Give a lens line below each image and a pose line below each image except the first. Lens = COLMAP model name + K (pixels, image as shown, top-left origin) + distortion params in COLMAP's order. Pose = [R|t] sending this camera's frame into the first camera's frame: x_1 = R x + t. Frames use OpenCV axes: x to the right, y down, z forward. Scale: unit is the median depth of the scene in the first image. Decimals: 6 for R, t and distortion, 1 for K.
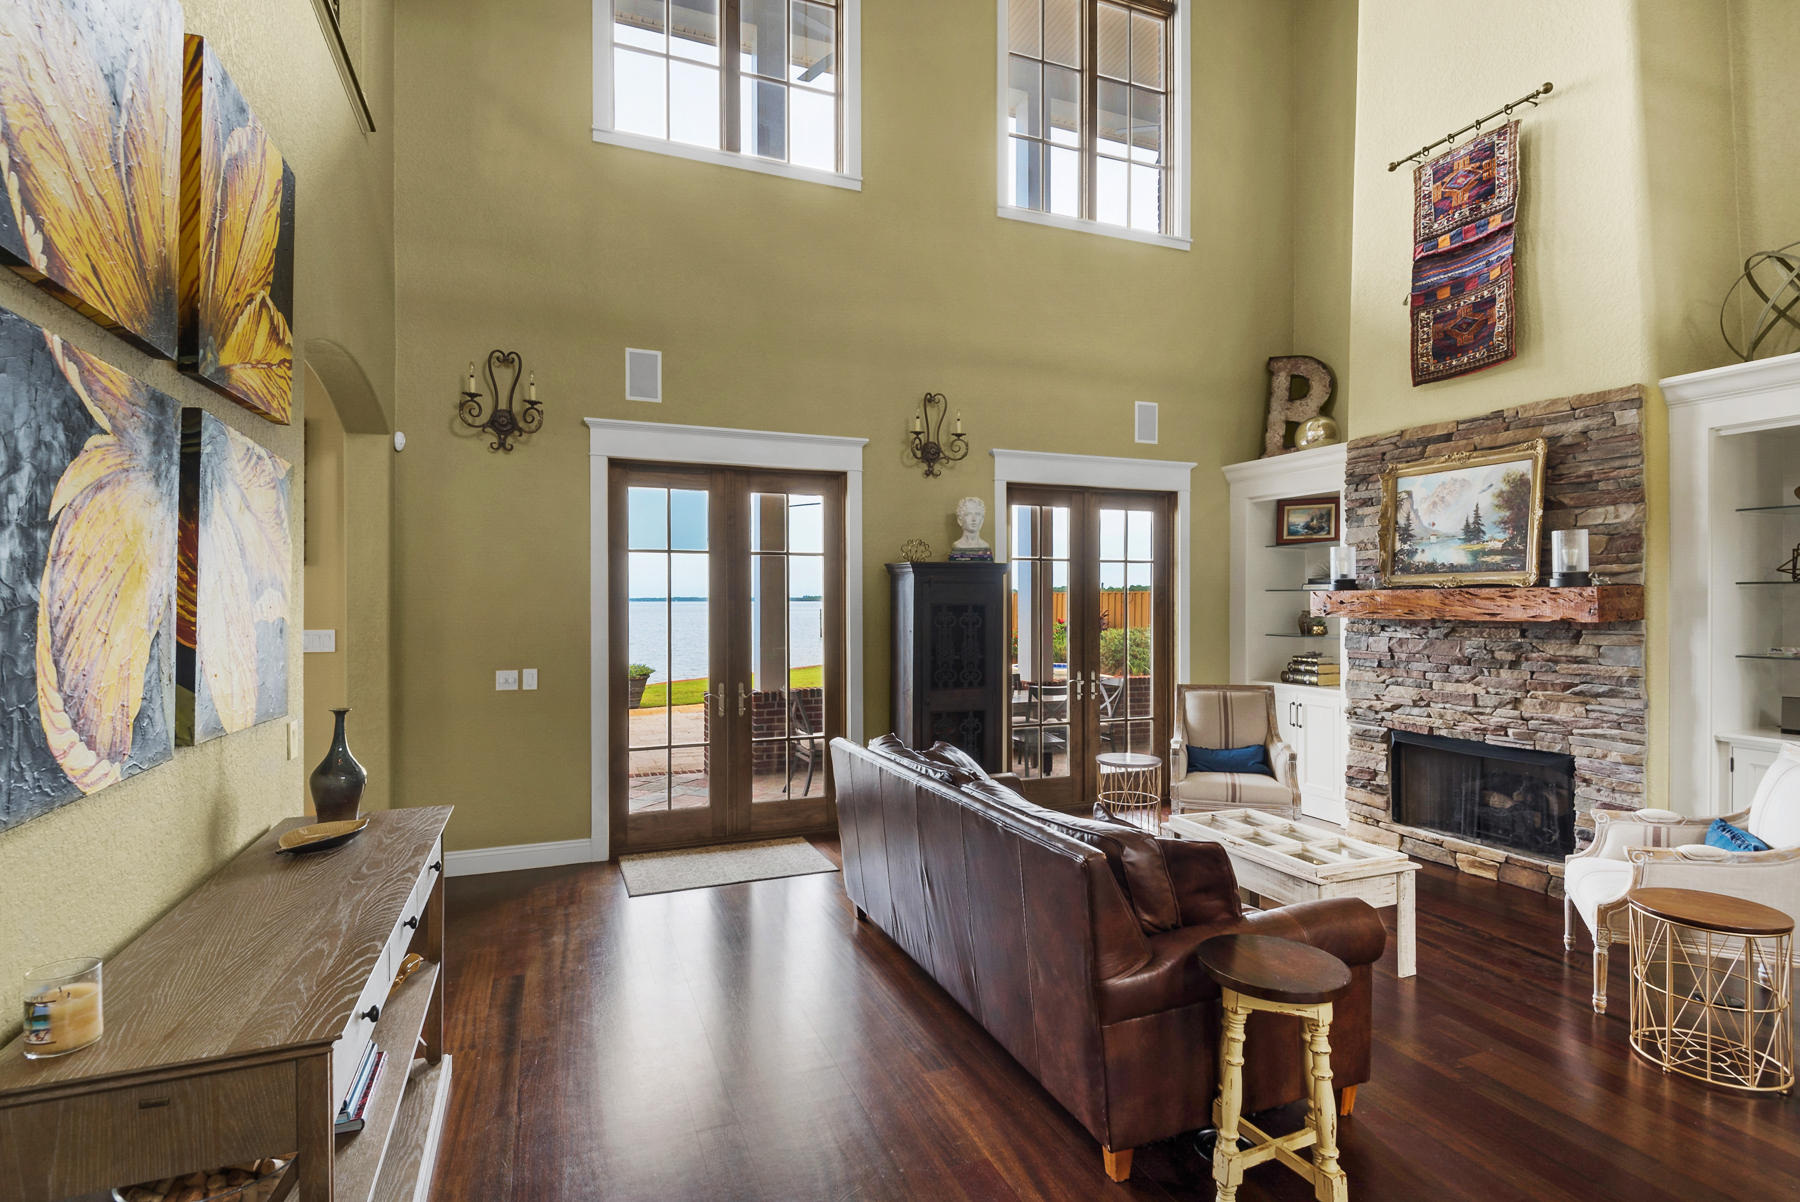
lens RADIAL K [[856.4, 0, 903.9], [0, 856.4, 596.0], [0, 0, 1]] dist [0.019783, -0.017247]
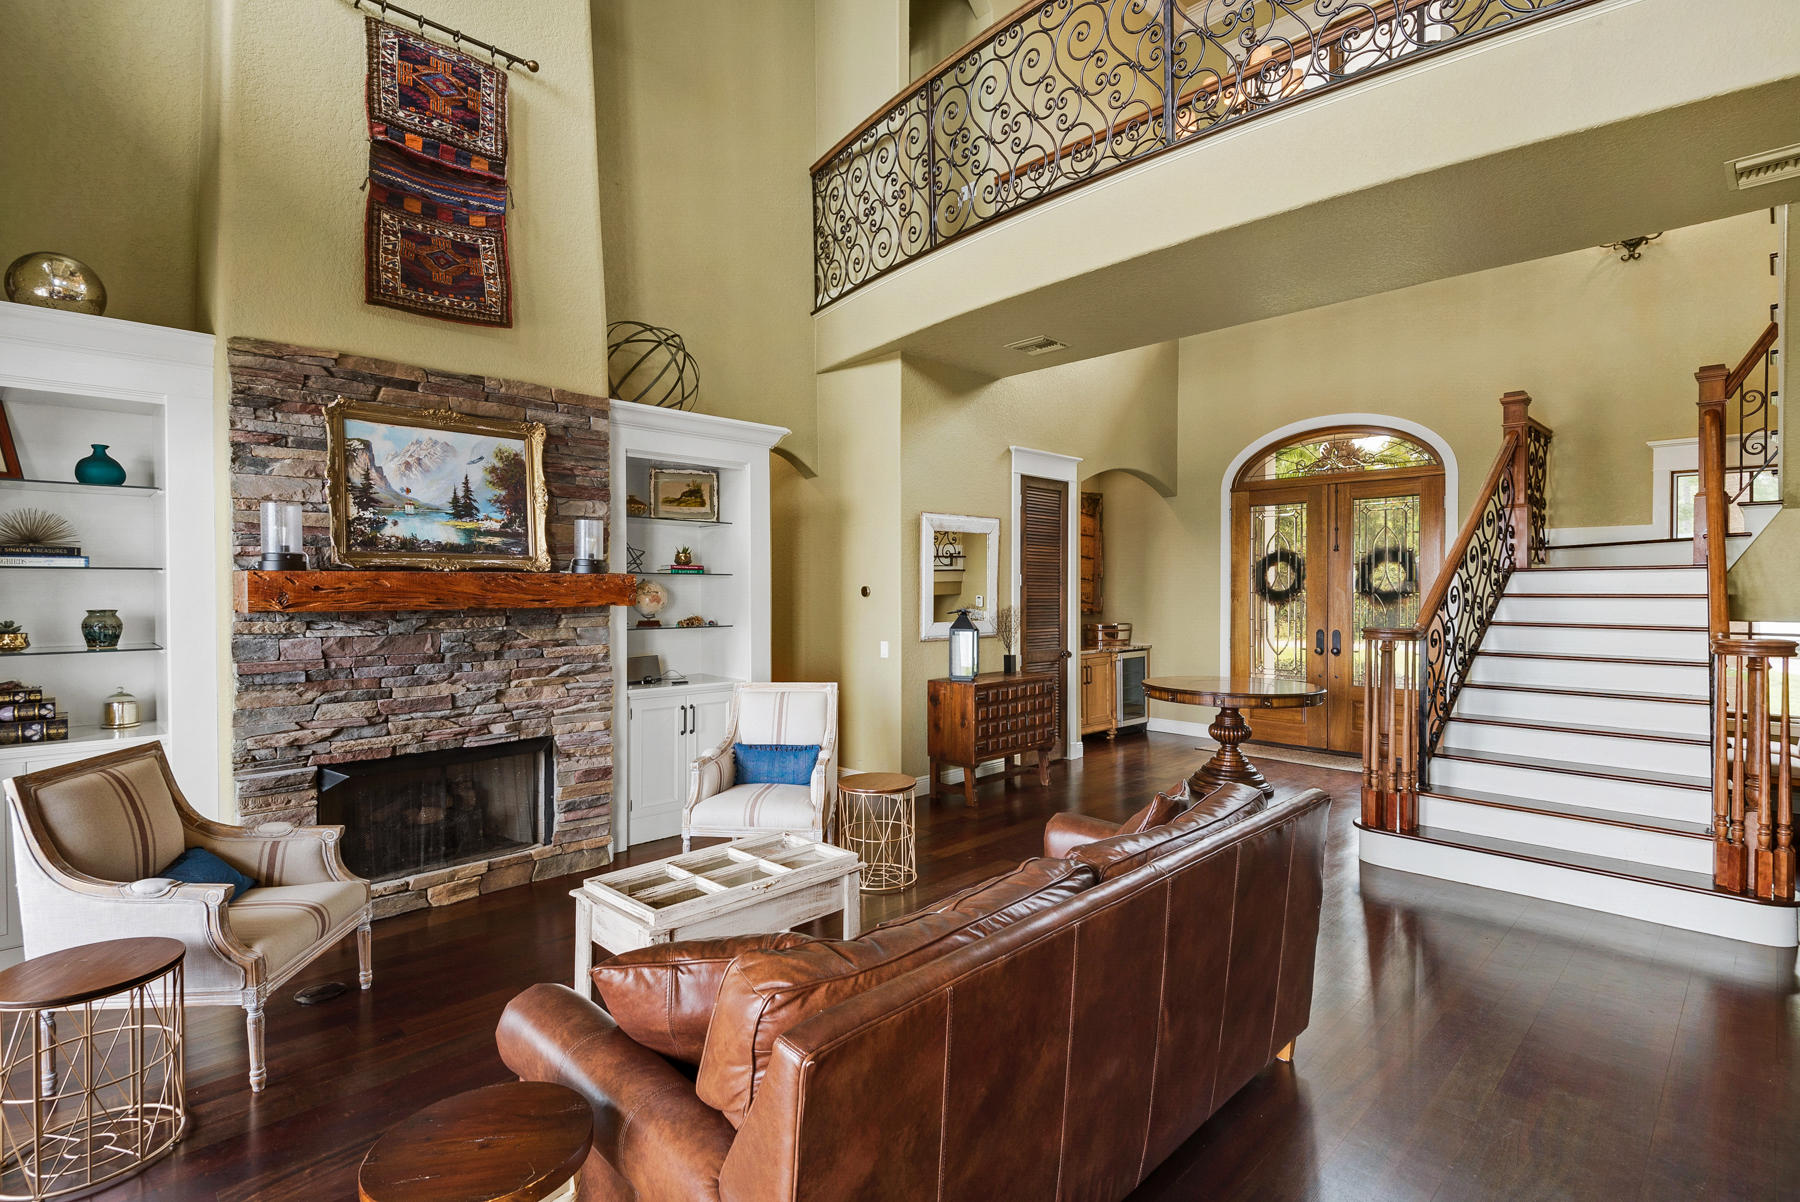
lens RADIAL K [[856.4, 0, 917.4], [0, 856.4, 600.4], [0, 0, 1]] dist [0.019783, -0.017247]
pose [[-0.408693, -0.009624, 0.912621, -0.308946], [0.000119, 0.999944, 0.010599, 0.010195], [-0.912672, 0.004441, -0.408669, 0.908499]]
